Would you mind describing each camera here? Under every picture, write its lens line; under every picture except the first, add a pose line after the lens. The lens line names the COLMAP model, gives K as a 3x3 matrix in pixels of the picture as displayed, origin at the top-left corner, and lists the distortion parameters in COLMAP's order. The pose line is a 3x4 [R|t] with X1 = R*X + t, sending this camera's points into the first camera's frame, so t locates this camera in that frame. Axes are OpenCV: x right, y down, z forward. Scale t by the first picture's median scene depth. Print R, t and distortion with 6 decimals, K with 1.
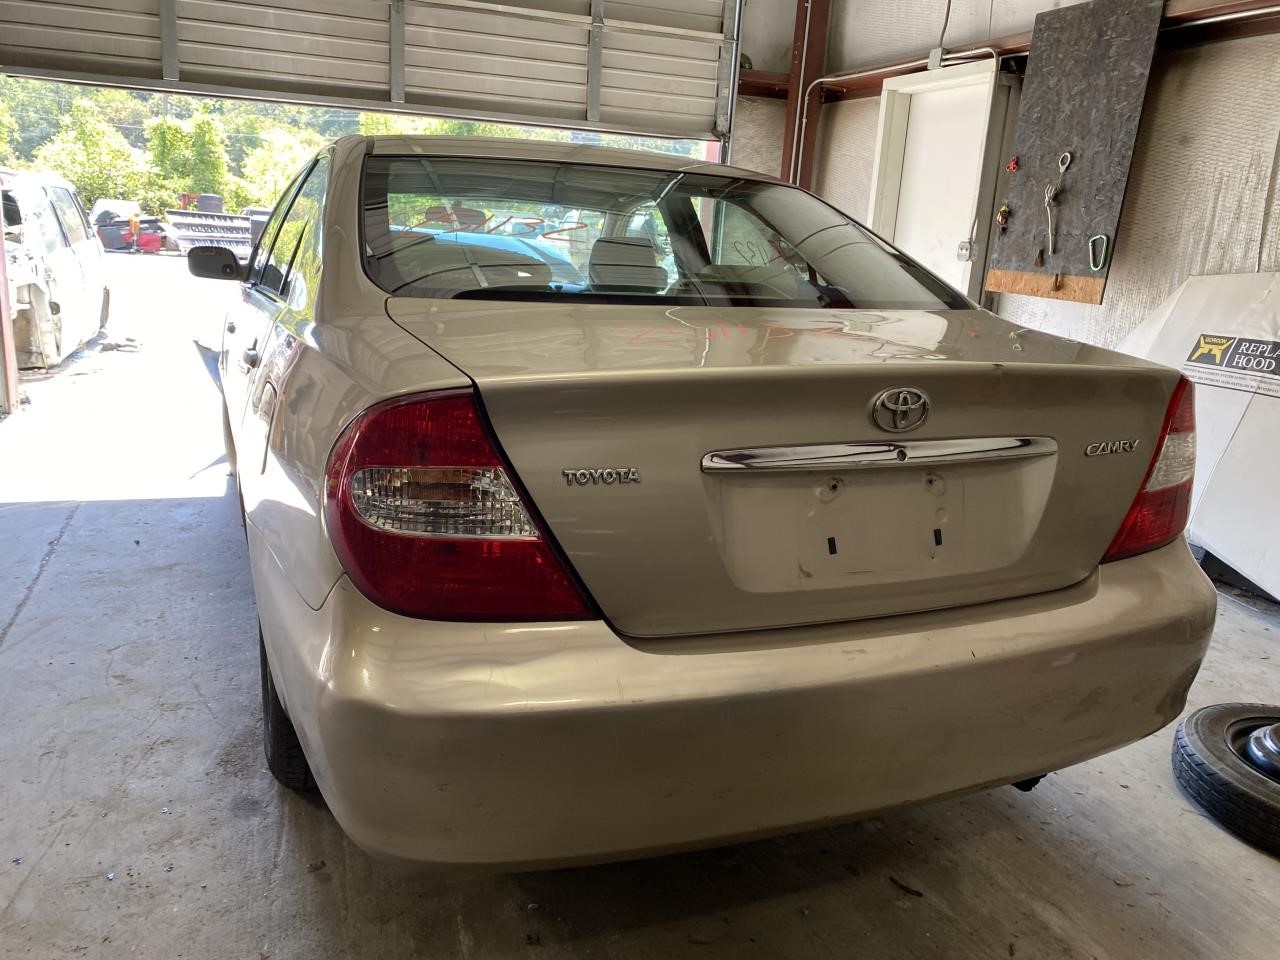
lens RADIAL K [[981.9, 0, 632.9], [0, 981.9, 480.2], [0, 0, 1]] dist [-0.004141, 0.007576]
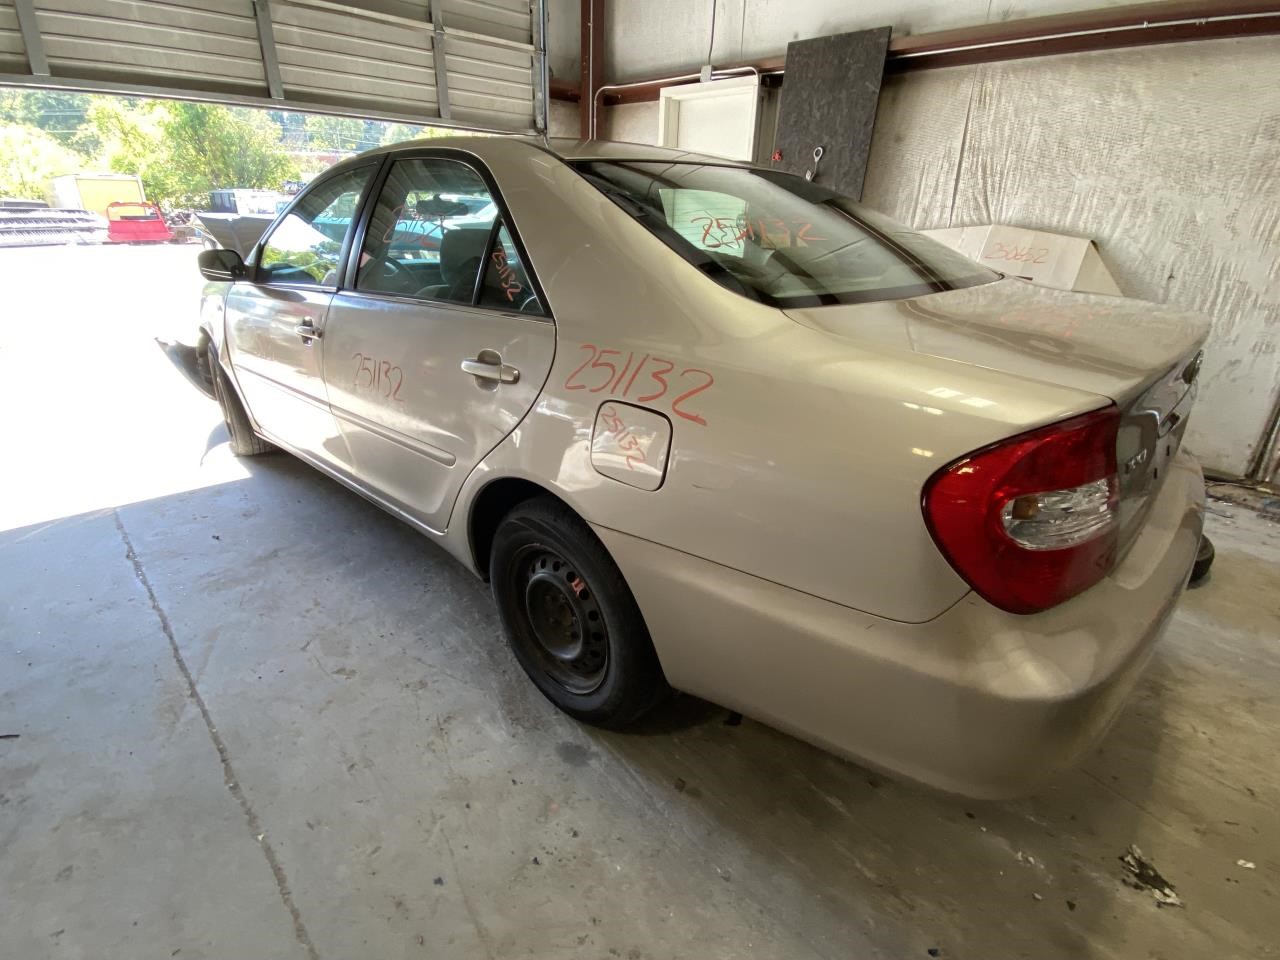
lens RADIAL K [[631.9, 0, 641.6], [0, 631.9, 494.3], [0, 0, 1]] dist [0.003360, -0.009908]
pose [[0.917637, -0.192566, 0.347650, -0.244116], [0.124509, 0.970030, 0.208660, -0.056717], [-0.377412, -0.148188, 0.914112, 0.147617]]
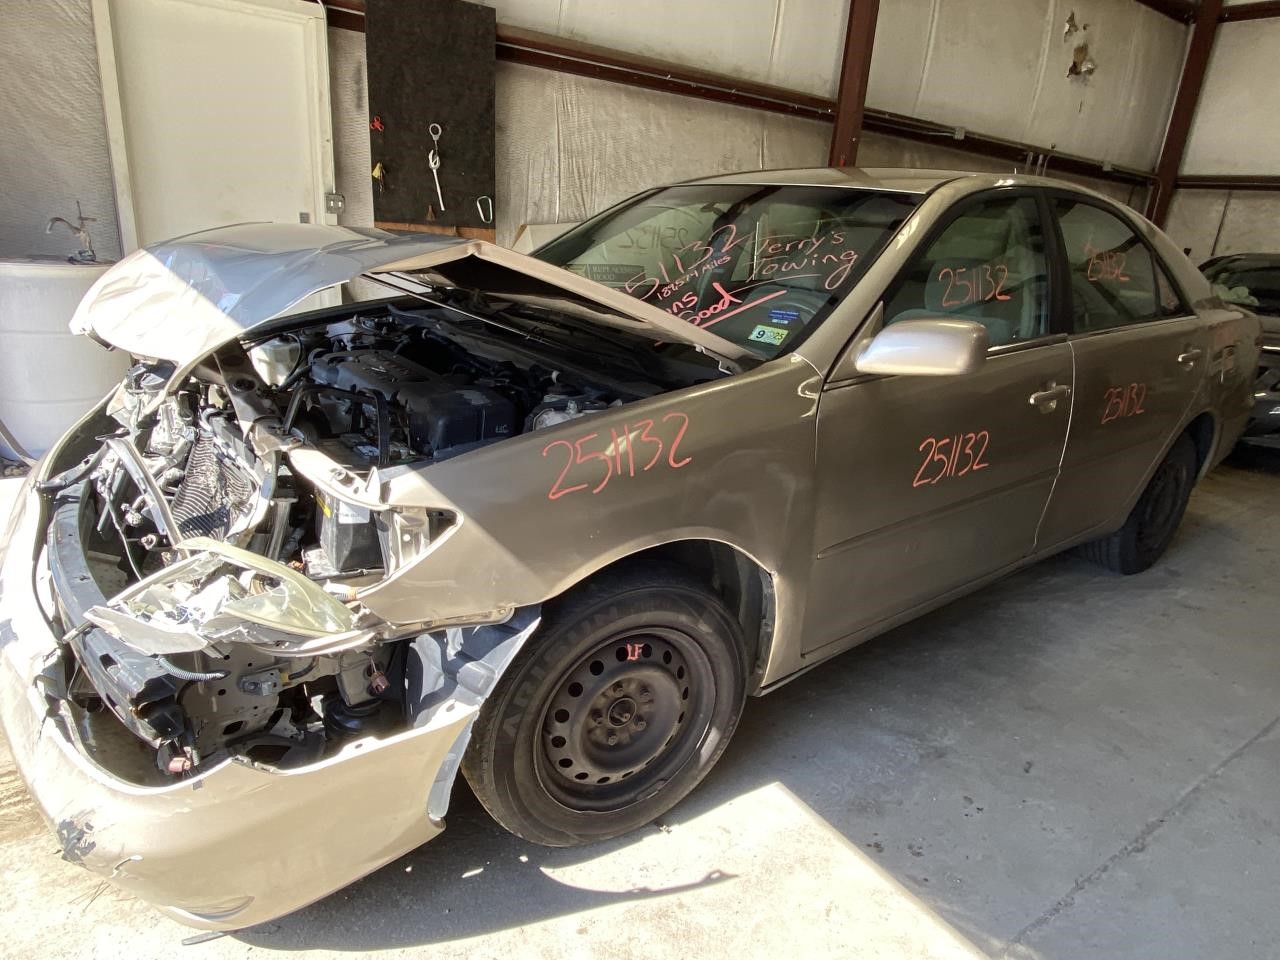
lens RADIAL K [[781.0, 0, 641.0], [0, 781.0, 497.5], [0, 0, 1]] dist [0.018140, -0.016496]
pose [[-0.214229, -0.381168, 0.899343, -0.693053], [0.166442, 0.893008, 0.418131, -0.286178], [-0.962498, 0.239264, -0.127865, 1.000182]]
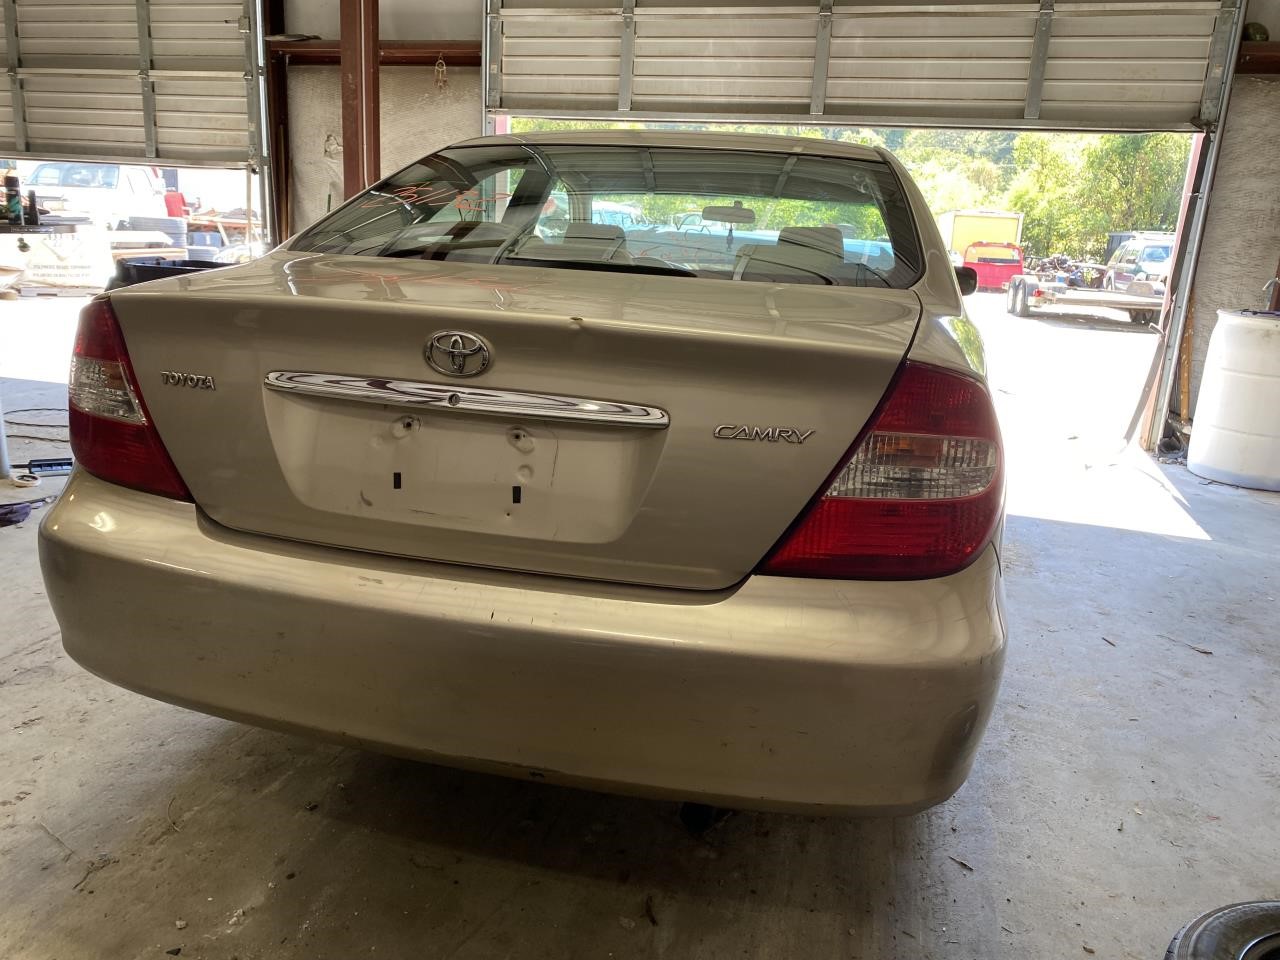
lens RADIAL K [[981.9, 0, 627.1], [0, 981.9, 483.0], [0, 0, 1]] dist [-0.004141, 0.007576]
pose [[0.798916, 0.140221, -0.584868, 0.321187], [-0.155126, 0.987582, 0.024872, 0.001931], [0.581093, 0.070857, 0.810747, 0.097488]]
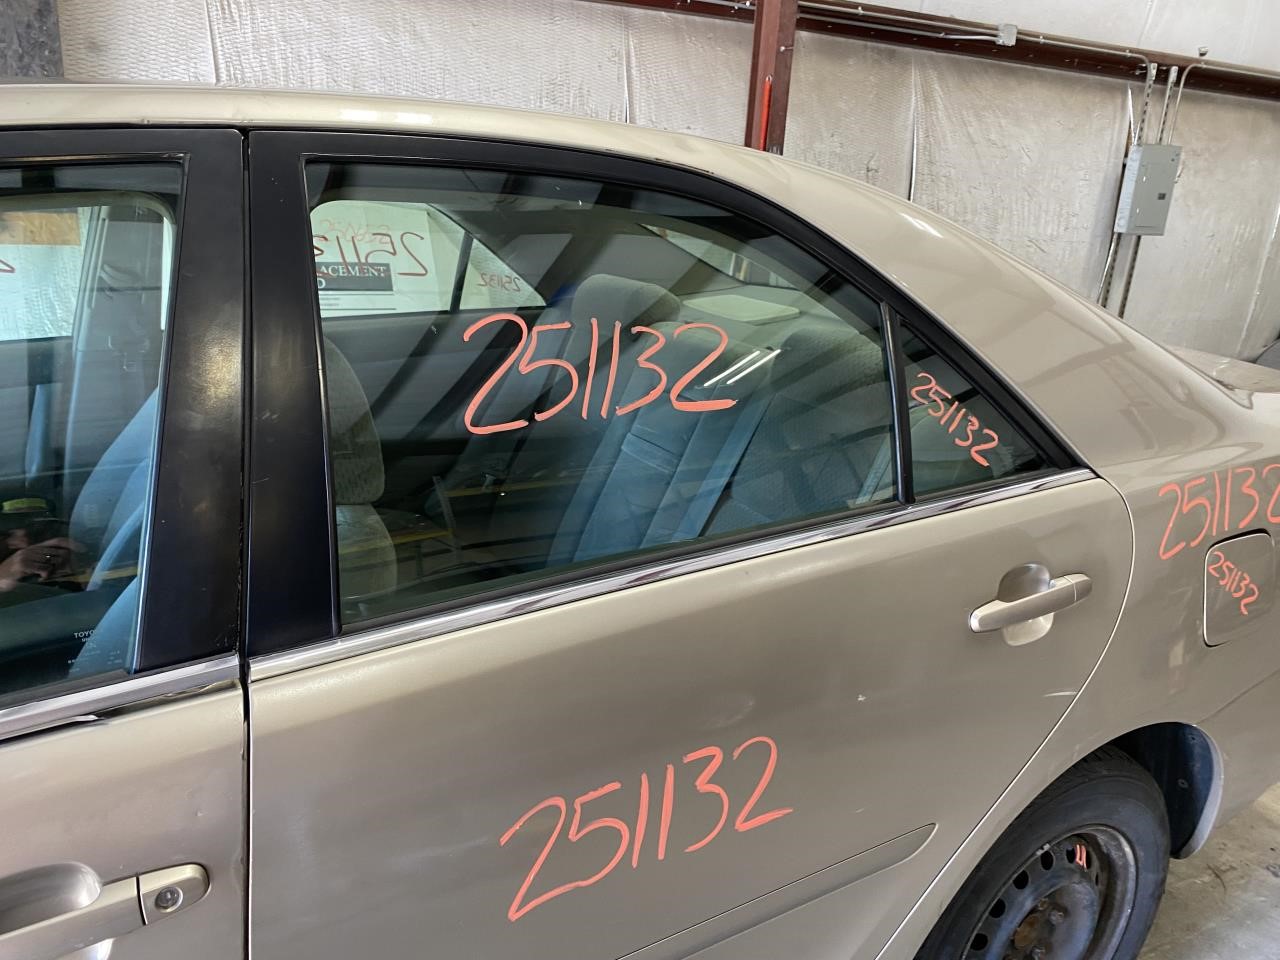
lens RADIAL K [[981.9, 0, 627.1], [0, 981.9, 488.7], [0, 0, 1]] dist [-0.004141, 0.007576]
pose [[-0.071549, -0.358642, 0.930729, -0.405737], [0.195971, 0.909878, 0.365673, -0.198284], [-0.977996, 0.208559, 0.005183, 0.564762]]
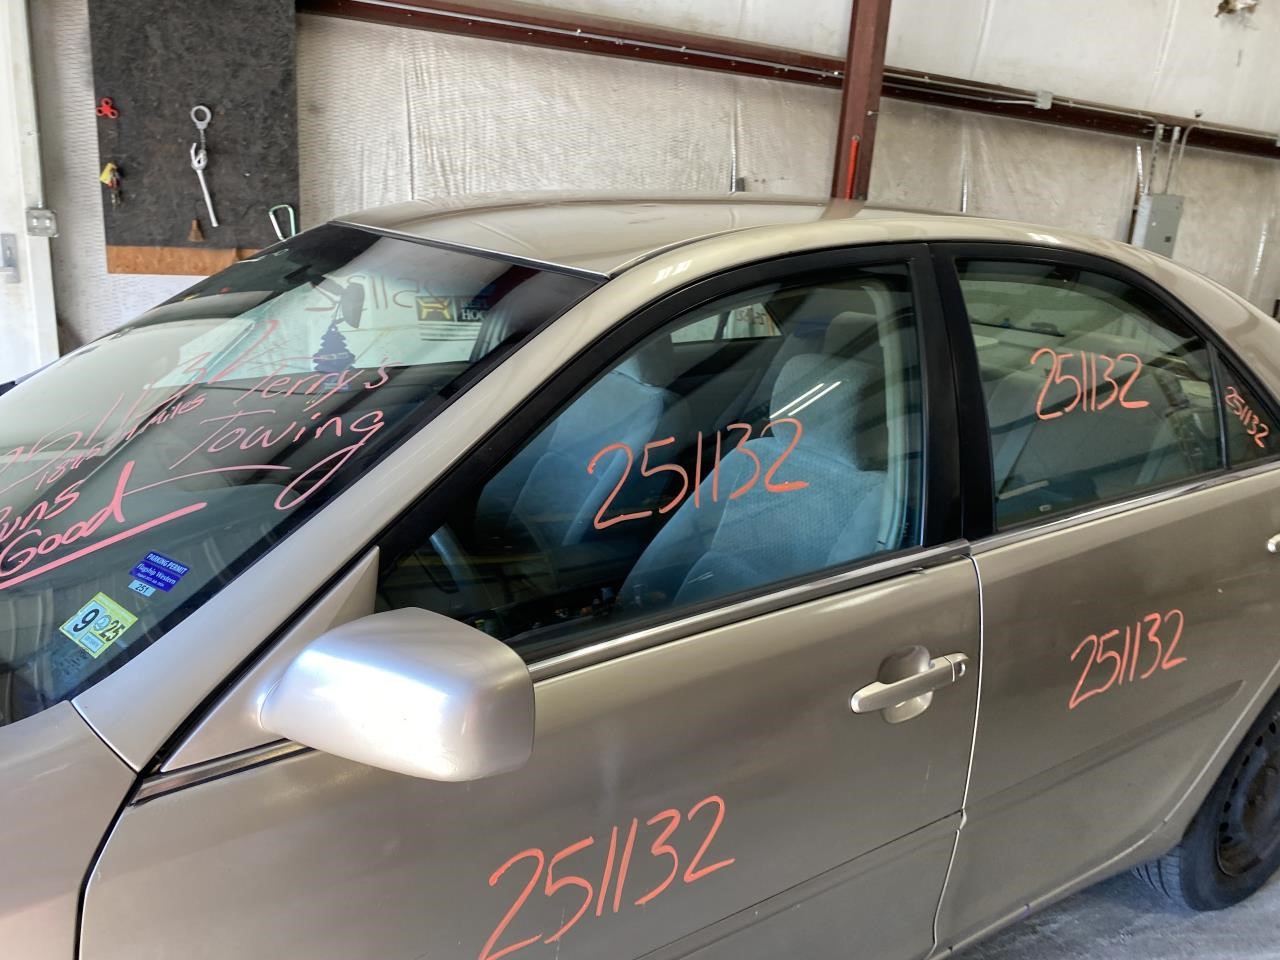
lens RADIAL K [[981.9, 0, 623.1], [0, 981.9, 476.8], [0, 0, 1]] dist [-0.004141, 0.007576]
pose [[-0.116717, -0.326745, 0.937878, -0.520529], [0.180361, 0.921657, 0.343539, -0.265784], [-0.976651, 0.209253, -0.048641, 0.756514]]
